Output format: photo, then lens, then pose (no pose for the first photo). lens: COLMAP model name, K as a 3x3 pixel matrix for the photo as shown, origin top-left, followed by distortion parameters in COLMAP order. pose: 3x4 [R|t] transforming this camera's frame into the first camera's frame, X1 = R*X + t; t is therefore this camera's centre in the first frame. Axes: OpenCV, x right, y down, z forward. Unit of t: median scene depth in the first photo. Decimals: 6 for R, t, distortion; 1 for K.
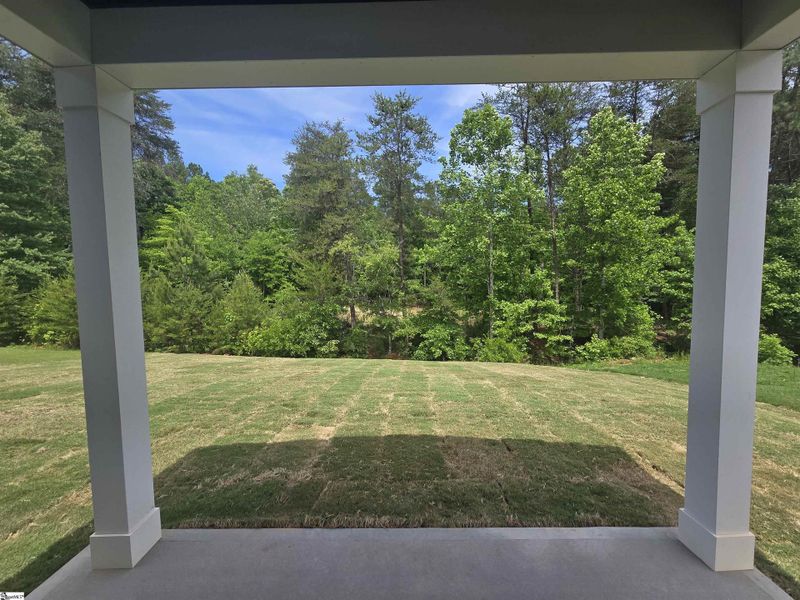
lens RADIAL K [[329.3, 0, 408.2], [0, 329.3, 299.4], [0, 0, 1]] dist [0.000550, -0.000183]
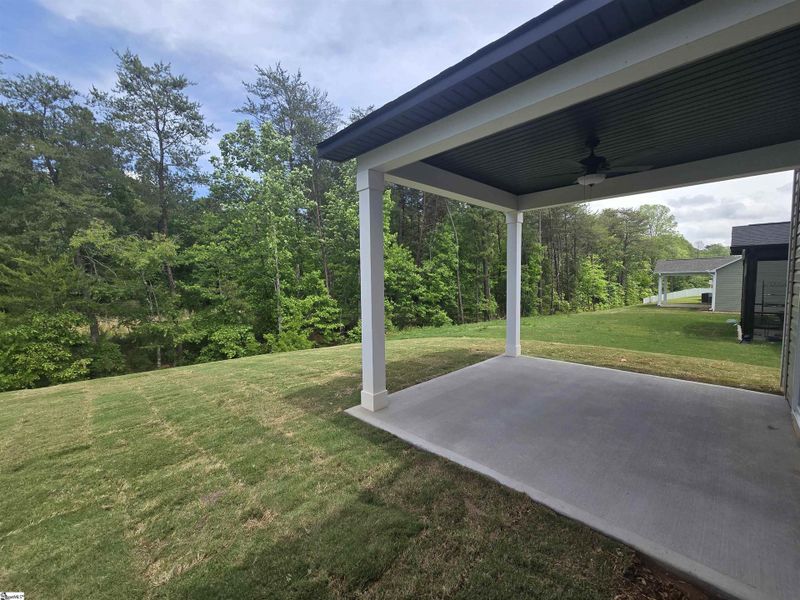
lens RADIAL K [[329.3, 0, 408.2], [0, 329.3, 299.4], [0, 0, 1]] dist [0.000550, -0.000183]
pose [[0.695002, -0.046648, 0.717493, -0.244851], [0.049625, 0.998626, 0.016856, 0.011070], [-0.717293, 0.023891, 0.696362, -0.064241]]
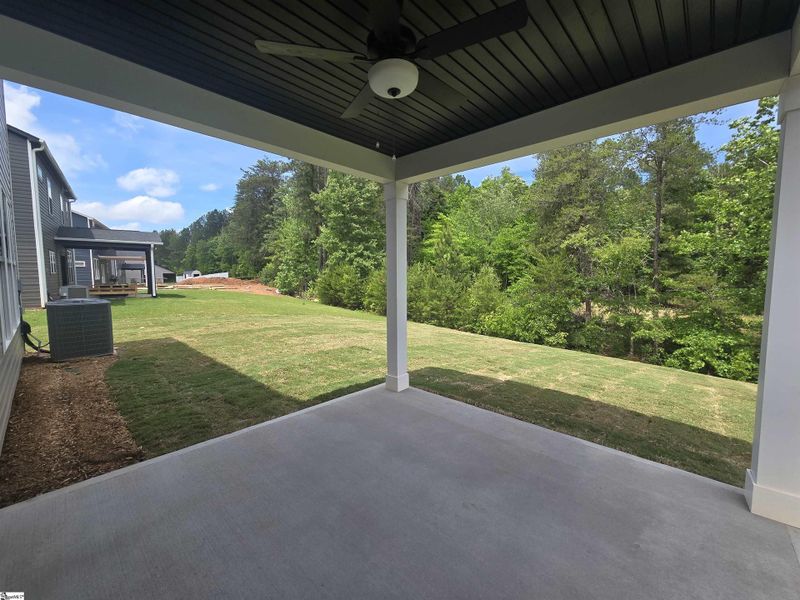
lens RADIAL K [[329.3, 0, 408.2], [0, 329.3, 299.4], [0, 0, 1]] dist [0.000550, -0.000183]
pose [[0.750860, 0.064393, -0.657315, 0.078241], [-0.050733, 0.997919, 0.039808, 0.006631], [0.658510, 0.003458, 0.752564, -0.078372]]
